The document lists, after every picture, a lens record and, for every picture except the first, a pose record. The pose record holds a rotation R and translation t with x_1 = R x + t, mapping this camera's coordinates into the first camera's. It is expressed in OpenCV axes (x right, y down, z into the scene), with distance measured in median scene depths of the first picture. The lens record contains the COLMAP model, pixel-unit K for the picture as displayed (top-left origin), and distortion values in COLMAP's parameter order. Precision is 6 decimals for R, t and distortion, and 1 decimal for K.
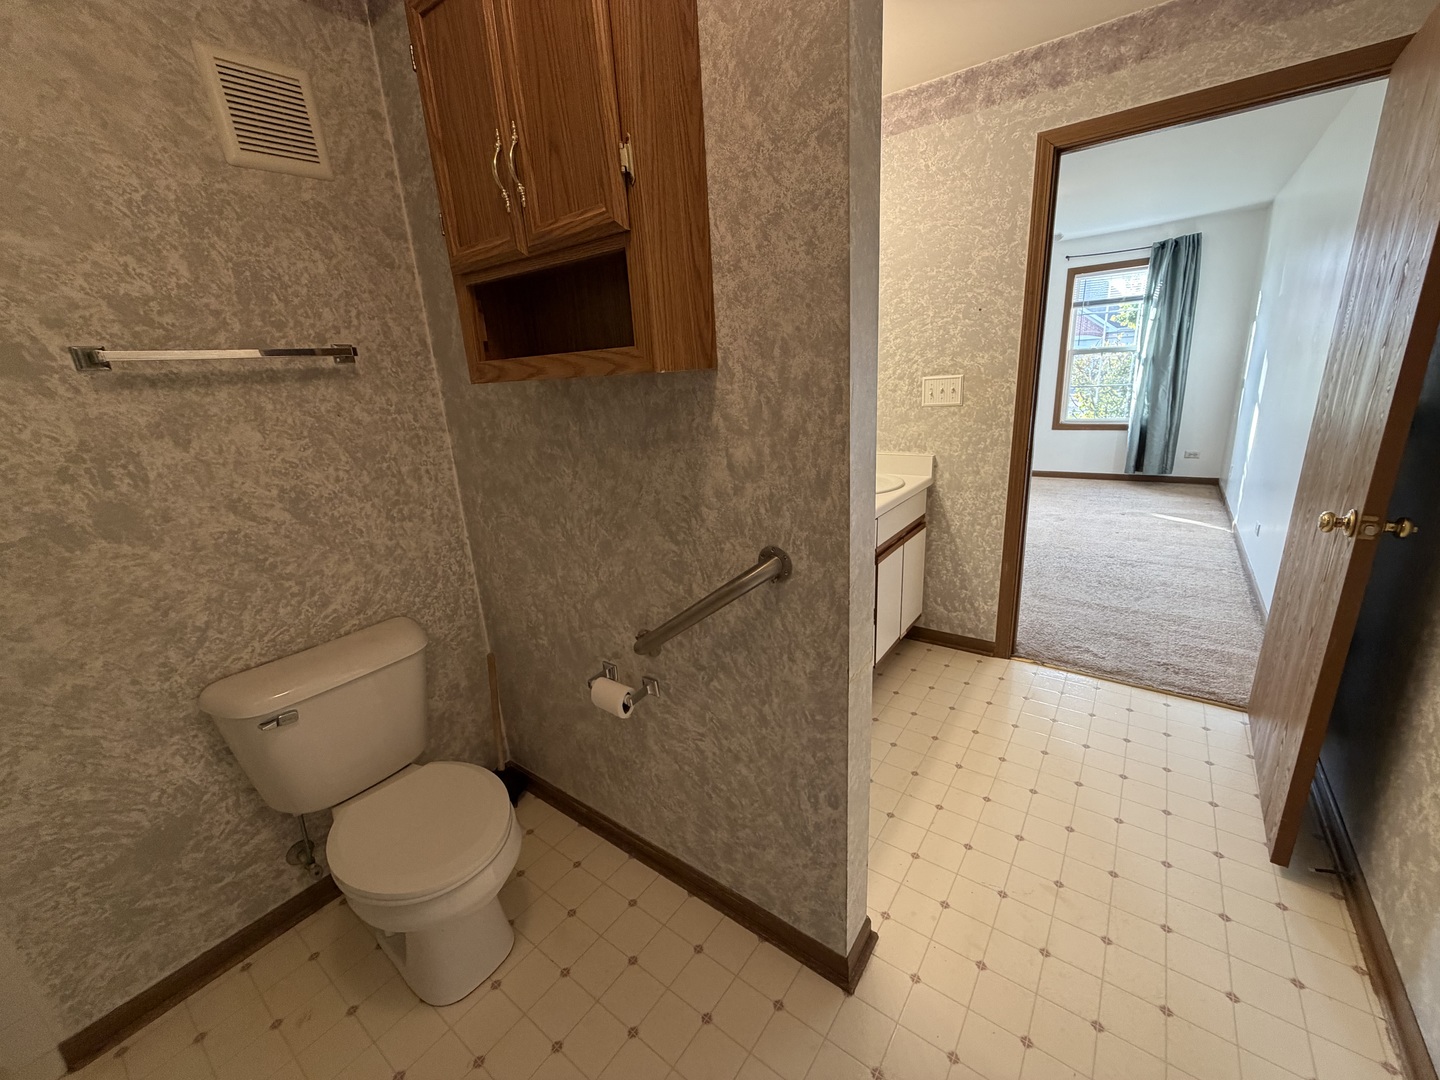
lens RADIAL K [[571.9, 0, 725.7], [0, 571.9, 541.0], [0, 0, 1]] dist [0.000089, 0.000088]
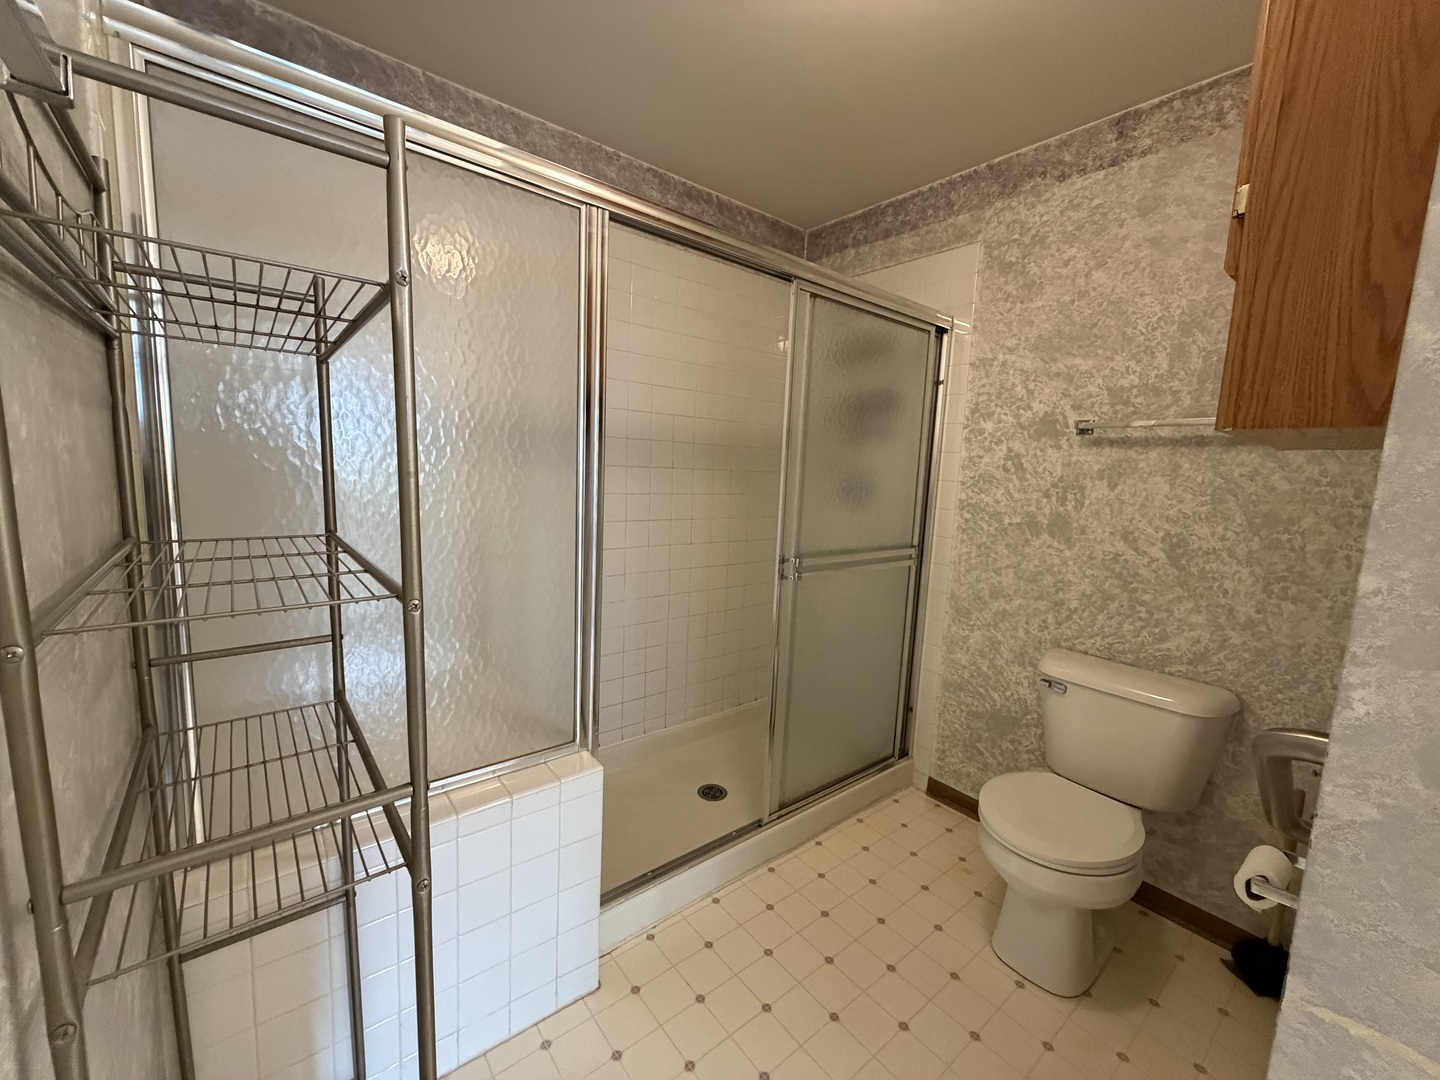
lens RADIAL K [[574.6, 0, 716.0], [0, 574.6, 541.7], [0, 0, 1]] dist [-0.001386, -0.000626]
pose [[-0.252625, 0.174316, -0.951733, 0.661433], [-0.300973, 0.920682, 0.248518, -0.097252], [0.919563, 0.349227, -0.180122, 0.391449]]
